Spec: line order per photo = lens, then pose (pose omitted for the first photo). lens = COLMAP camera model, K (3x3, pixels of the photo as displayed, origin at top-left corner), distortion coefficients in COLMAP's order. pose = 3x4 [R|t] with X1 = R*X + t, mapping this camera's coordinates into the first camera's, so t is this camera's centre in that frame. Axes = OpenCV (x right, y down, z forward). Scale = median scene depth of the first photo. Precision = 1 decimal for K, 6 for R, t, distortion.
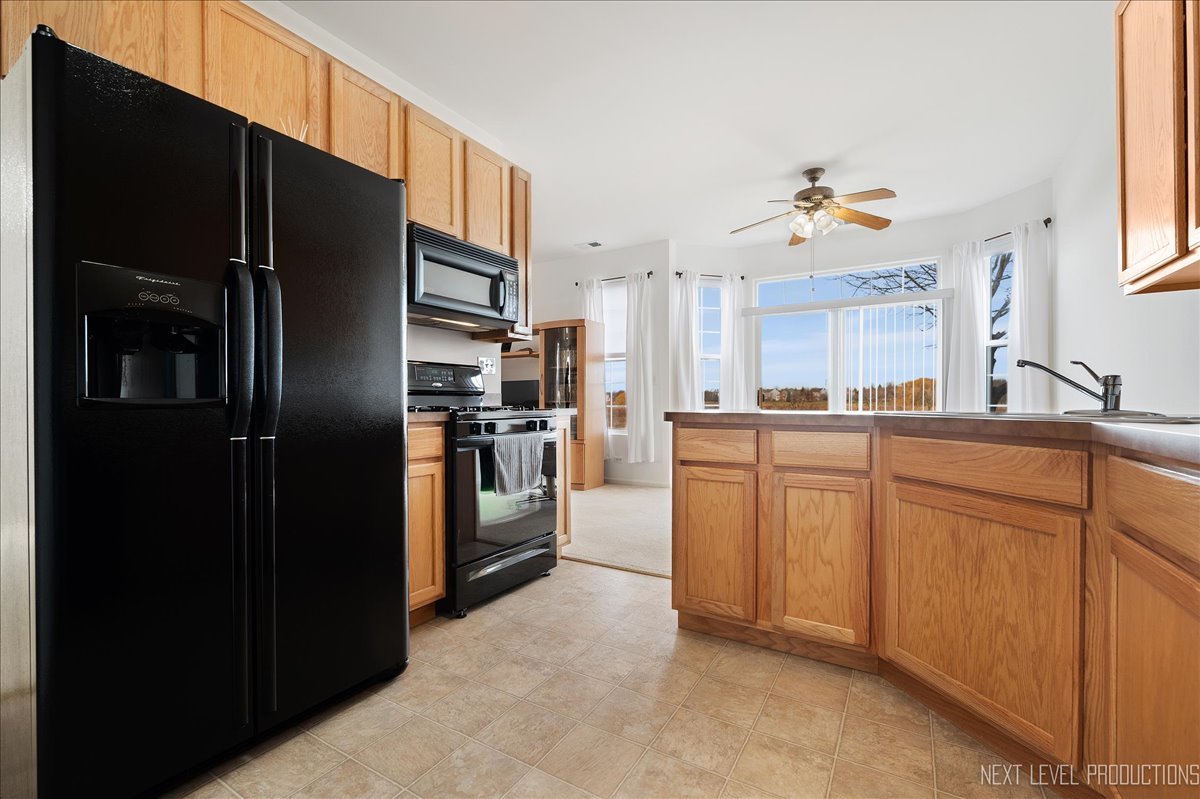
lens RADIAL K [[522.4, 0, 594.5], [0, 522.4, 408.3], [0, 0, 1]] dist [0.008092, 0.000164]
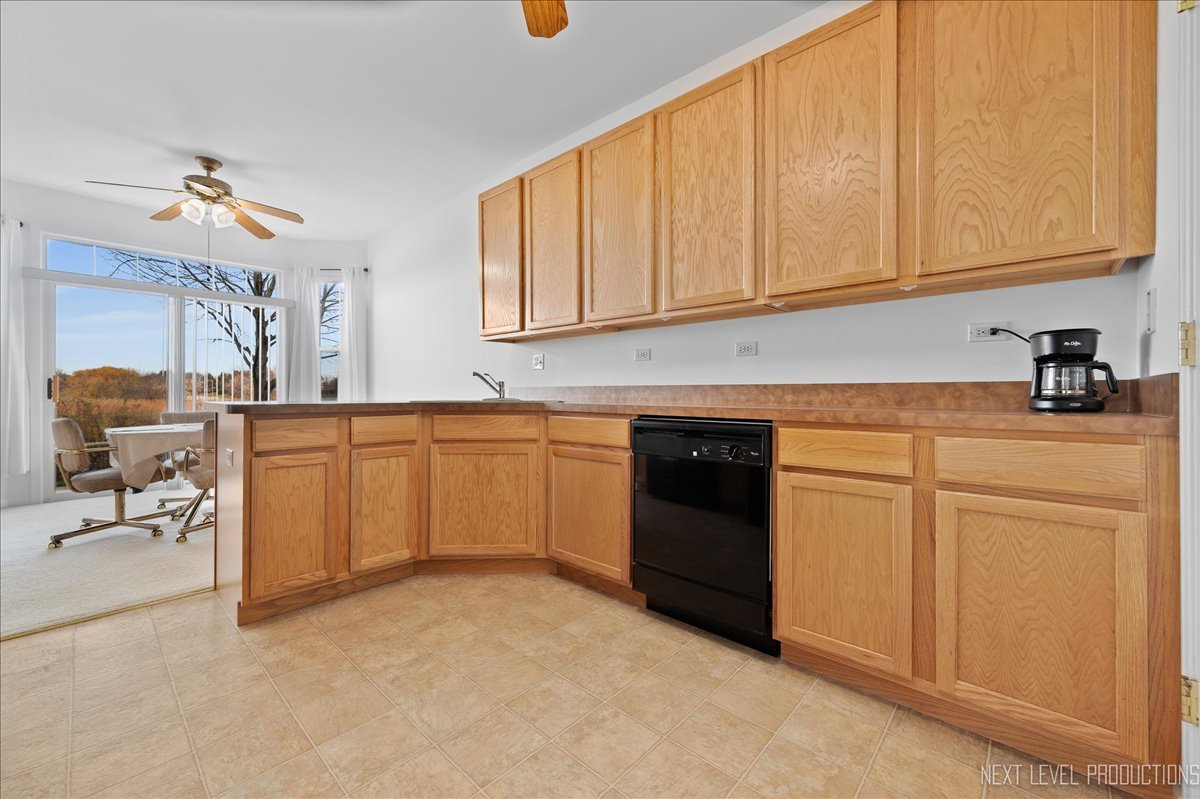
lens RADIAL K [[522.4, 0, 596.4], [0, 522.4, 396.3], [0, 0, 1]] dist [0.008092, 0.000164]
pose [[0.170679, -0.004628, 0.985316, -0.825686], [0.009761, 0.999948, 0.003006, -0.004783], [-0.985278, 0.009105, 0.170715, 0.214275]]
